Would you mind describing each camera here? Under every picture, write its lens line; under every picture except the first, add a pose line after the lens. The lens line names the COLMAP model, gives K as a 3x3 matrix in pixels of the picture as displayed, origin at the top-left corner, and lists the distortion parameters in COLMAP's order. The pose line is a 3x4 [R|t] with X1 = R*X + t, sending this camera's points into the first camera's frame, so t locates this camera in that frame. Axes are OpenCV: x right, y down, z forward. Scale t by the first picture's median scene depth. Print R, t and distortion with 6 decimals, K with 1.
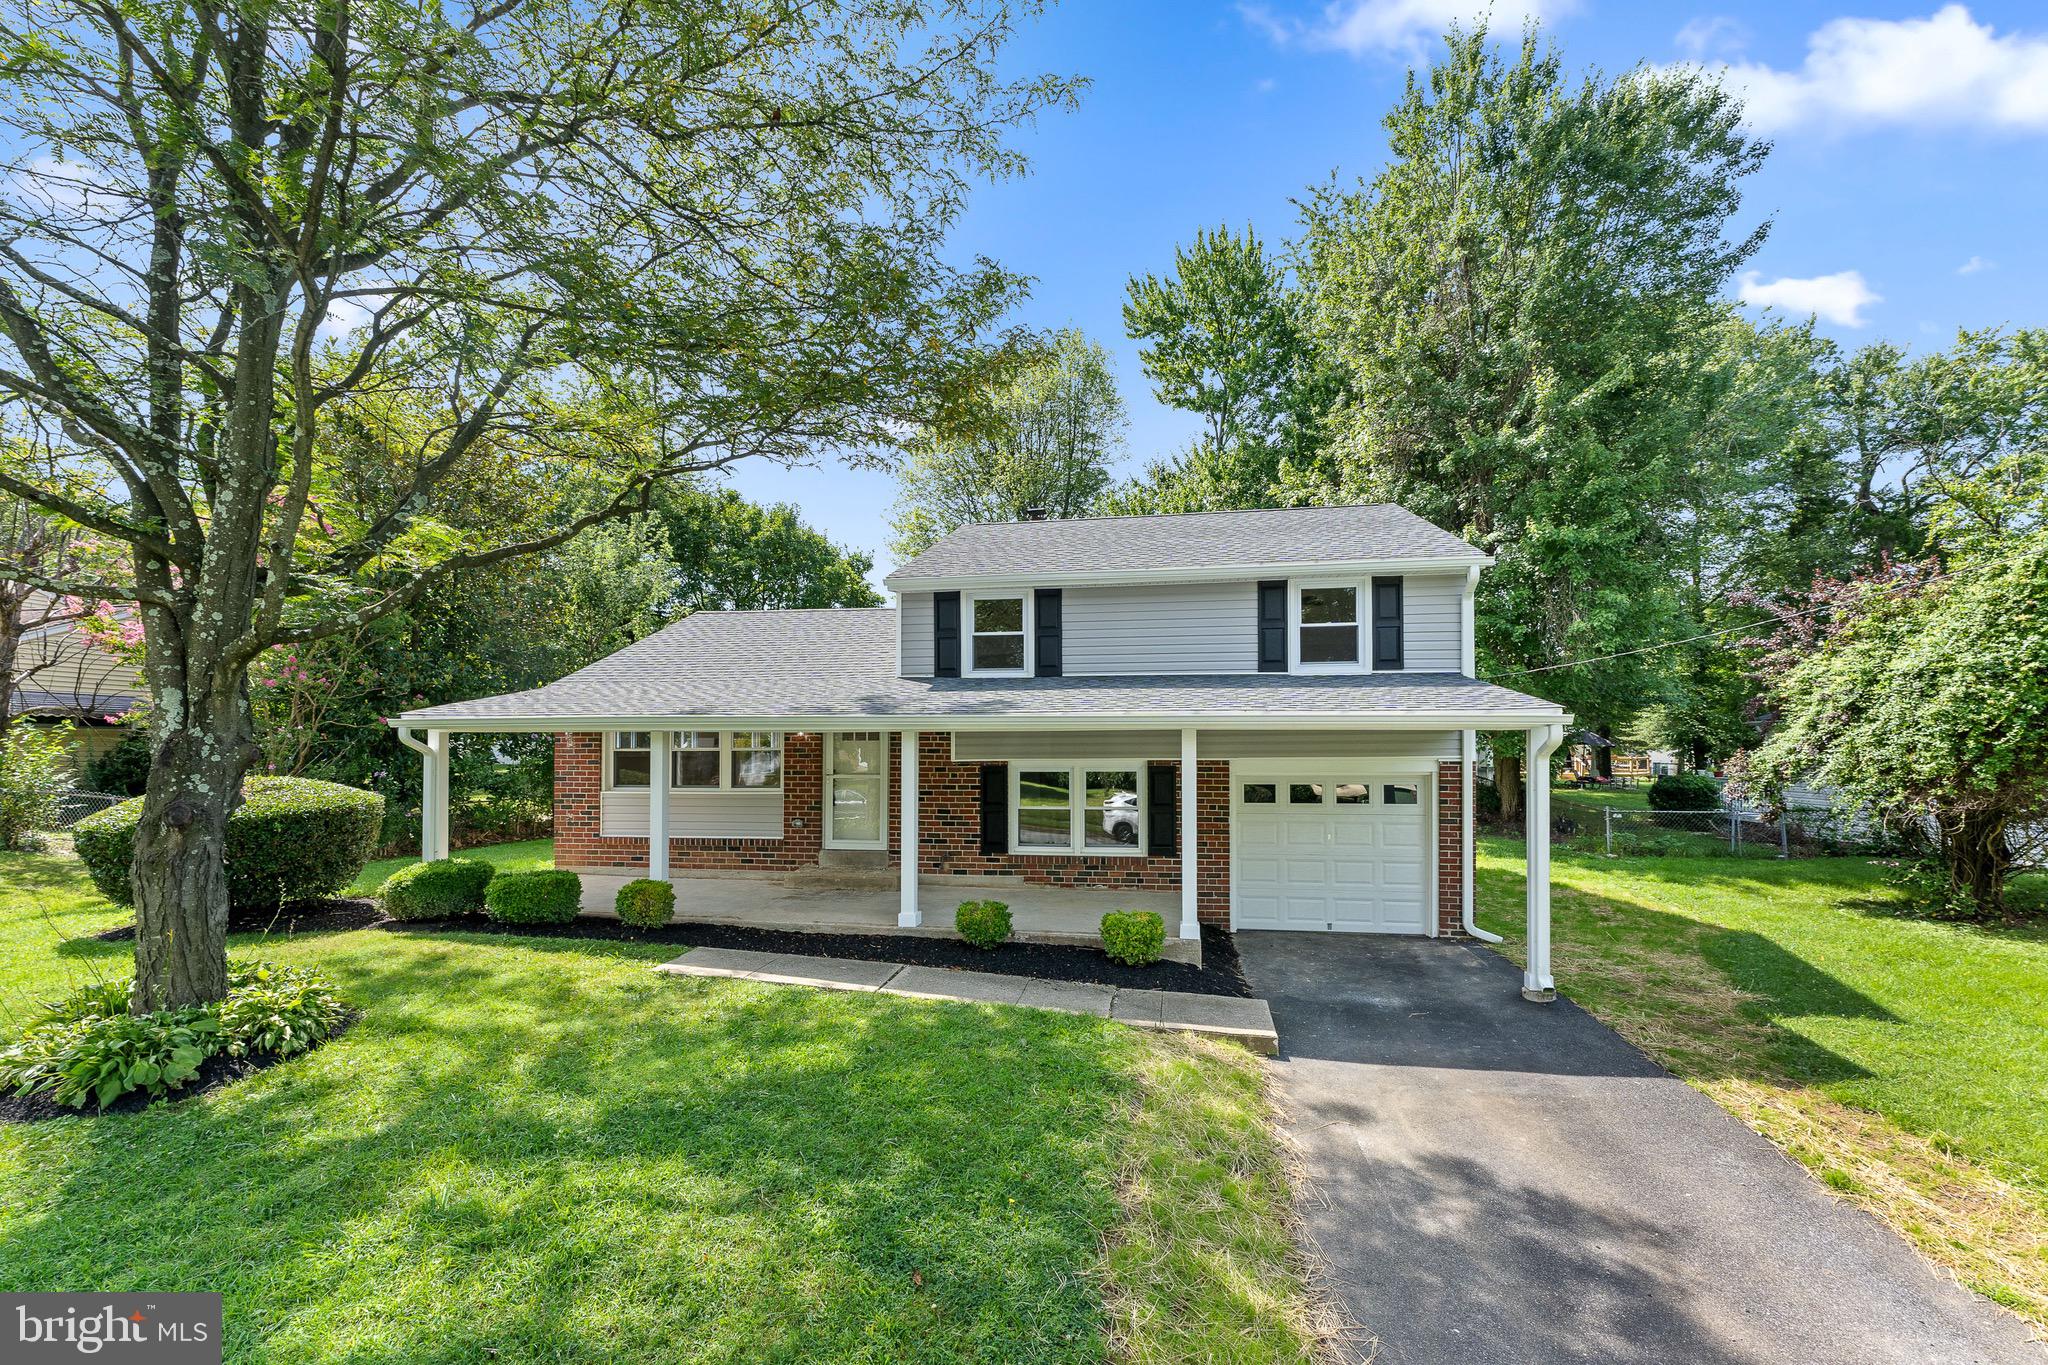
lens RADIAL K [[824.9, 0, 1030.5], [0, 824.9, 740.4], [0, 0, 1]] dist [0.000899, 0.000103]
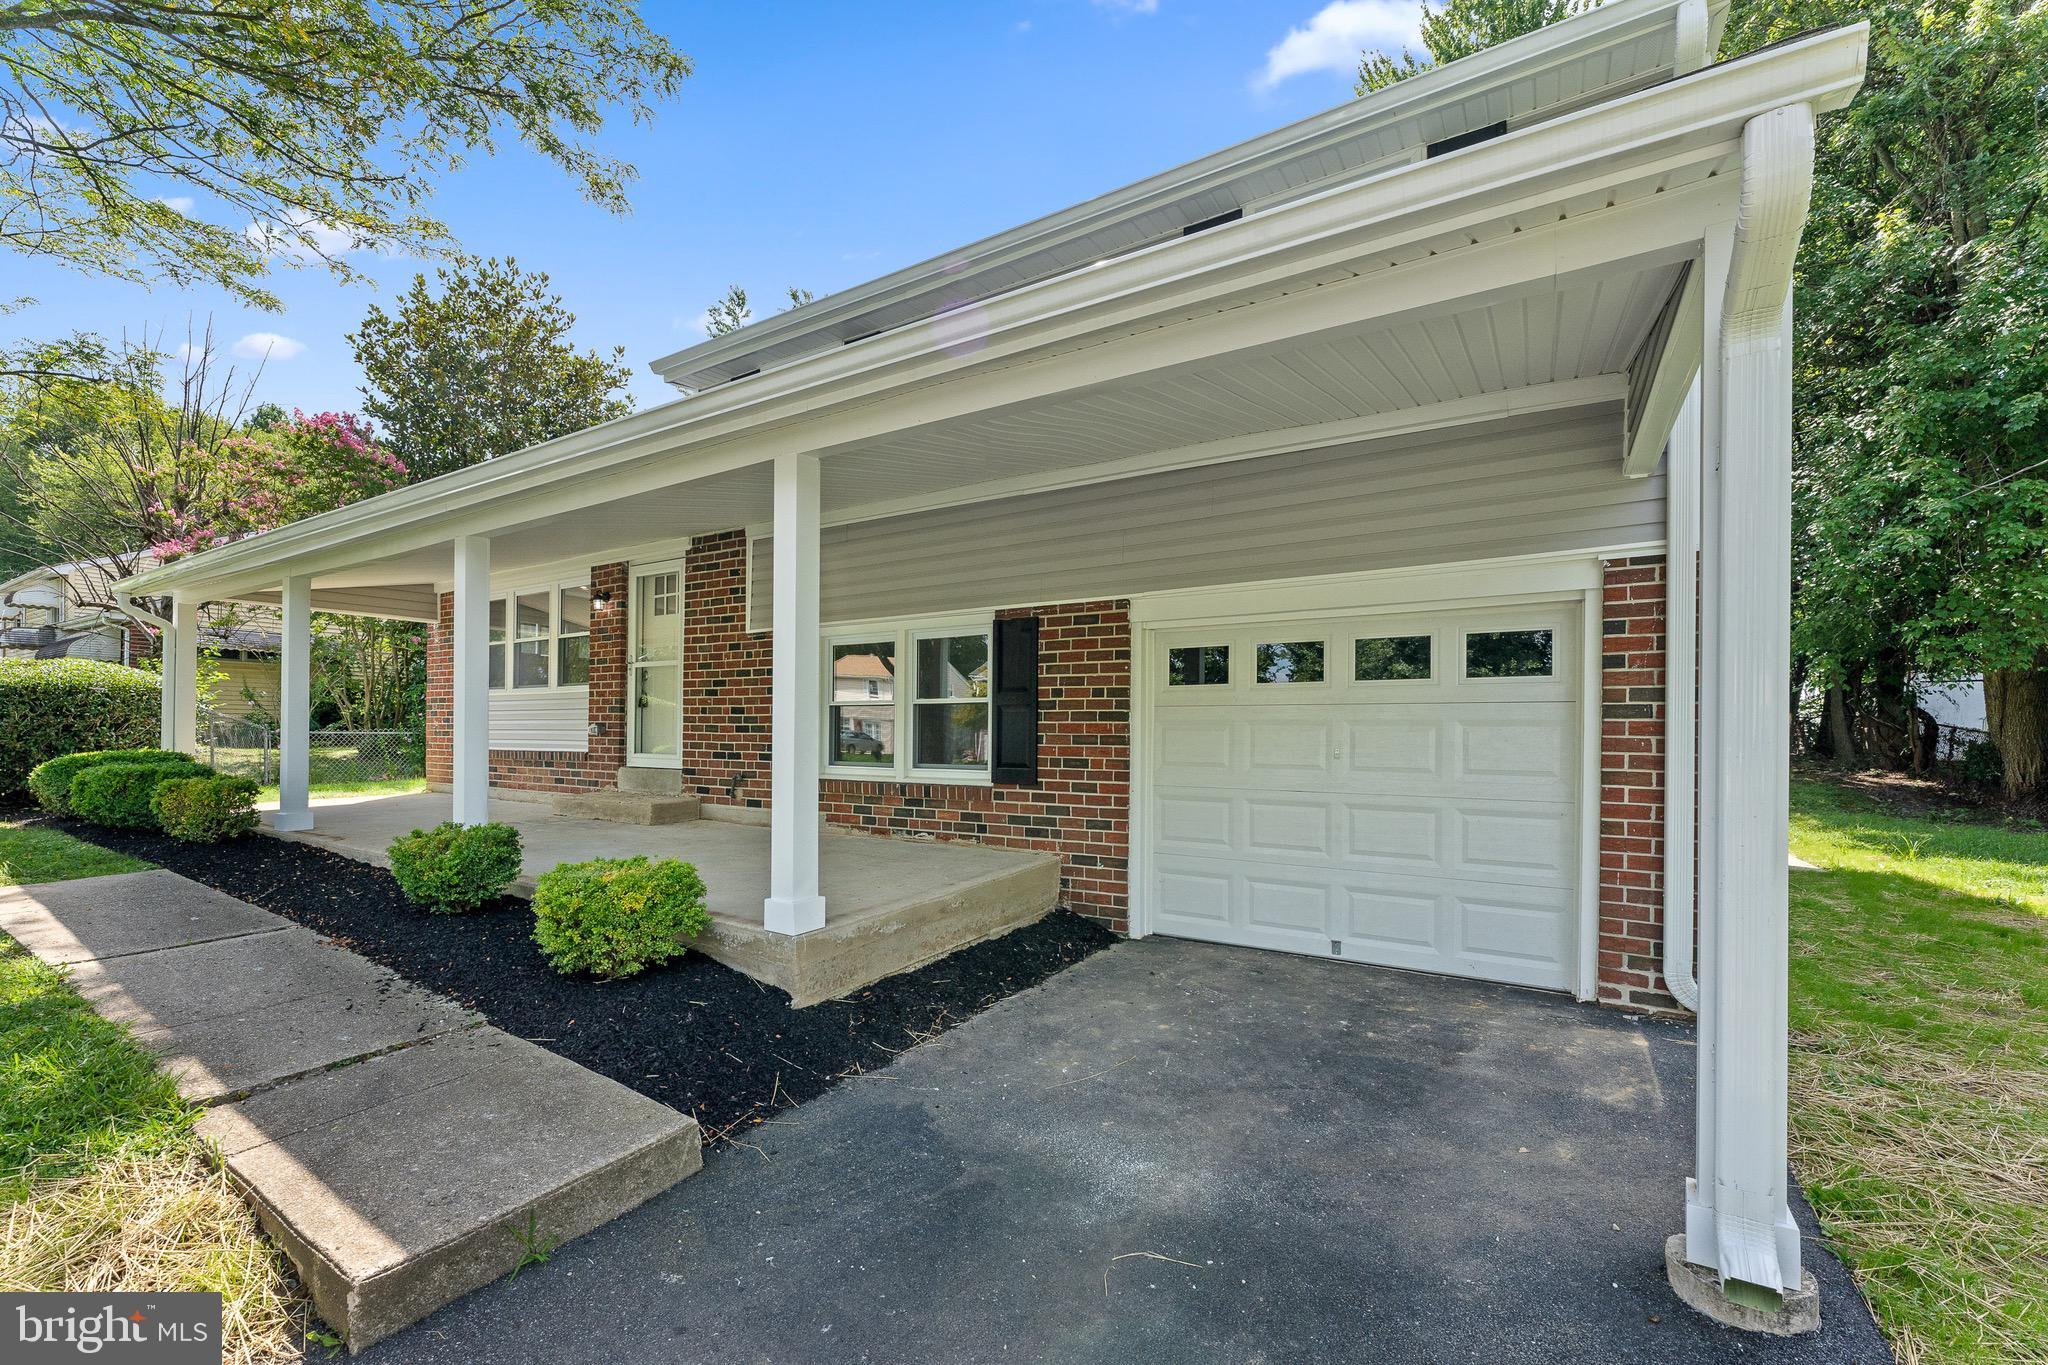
lens RADIAL K [[825.4, 0, 1033.6], [0, 825.4, 730.6], [0, 0, 1]] dist [0.000212, -0.000194]
pose [[0.923049, 0.006358, -0.384629, 0.393791], [-0.004486, 0.999973, 0.005765, 0.105308], [0.384656, -0.003596, 0.923053, 0.524262]]
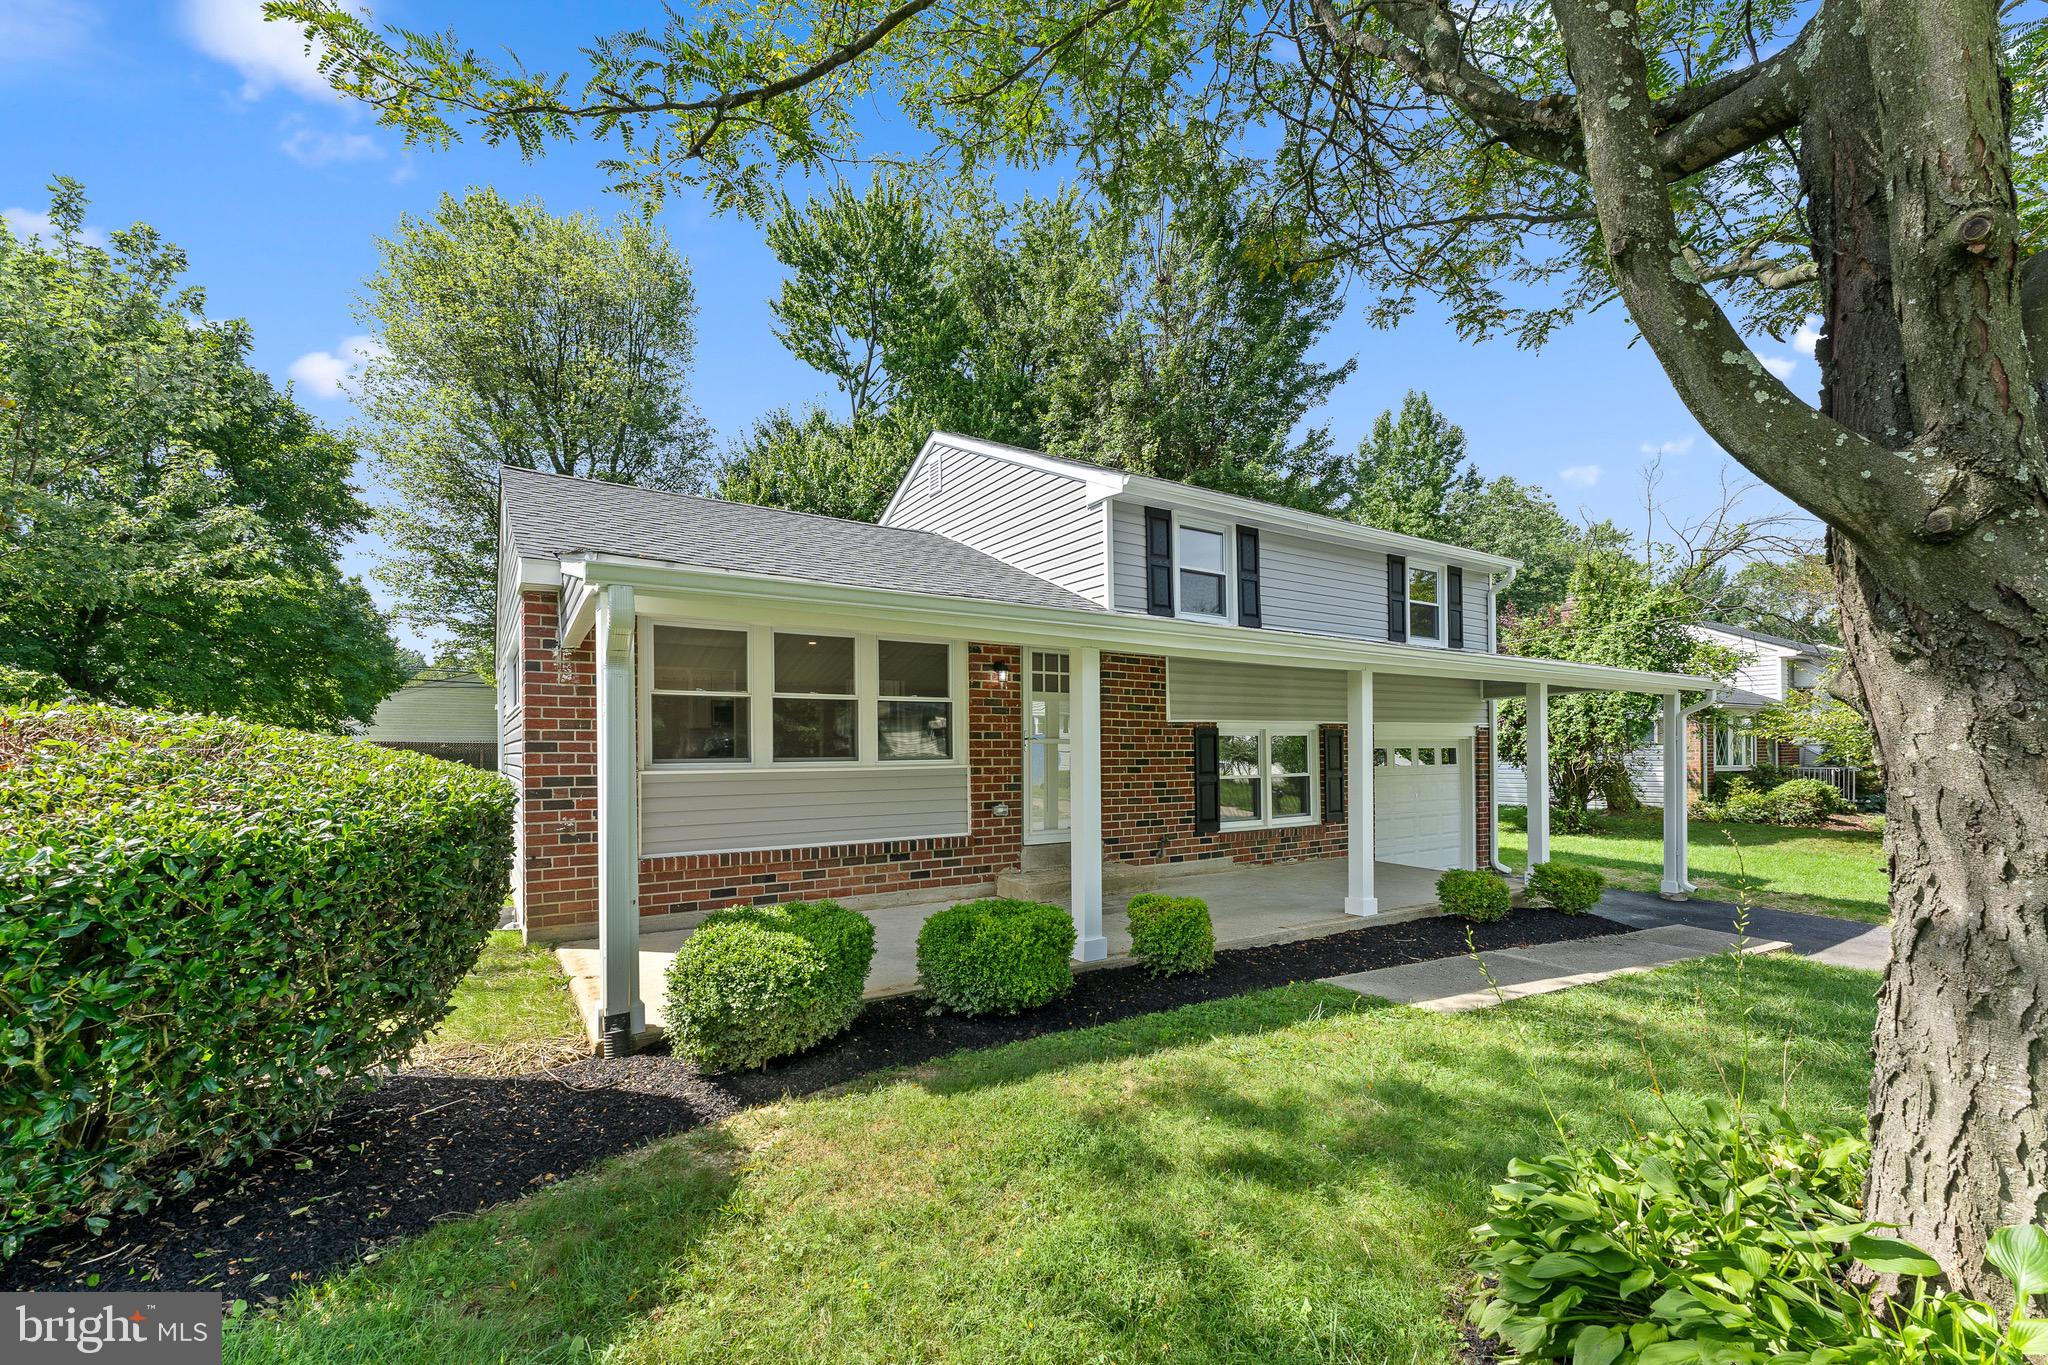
lens RADIAL K [[836.3, 0, 1028.4], [0, 836.3, 749.6], [0, 0, 1]] dist [0.000715, 0.000028]
pose [[0.747639, -0.001245, 0.664104, -0.793803], [-0.001540, 0.999992, 0.003609, 0.053652], [-0.664103, -0.003721, 0.747632, 0.521752]]
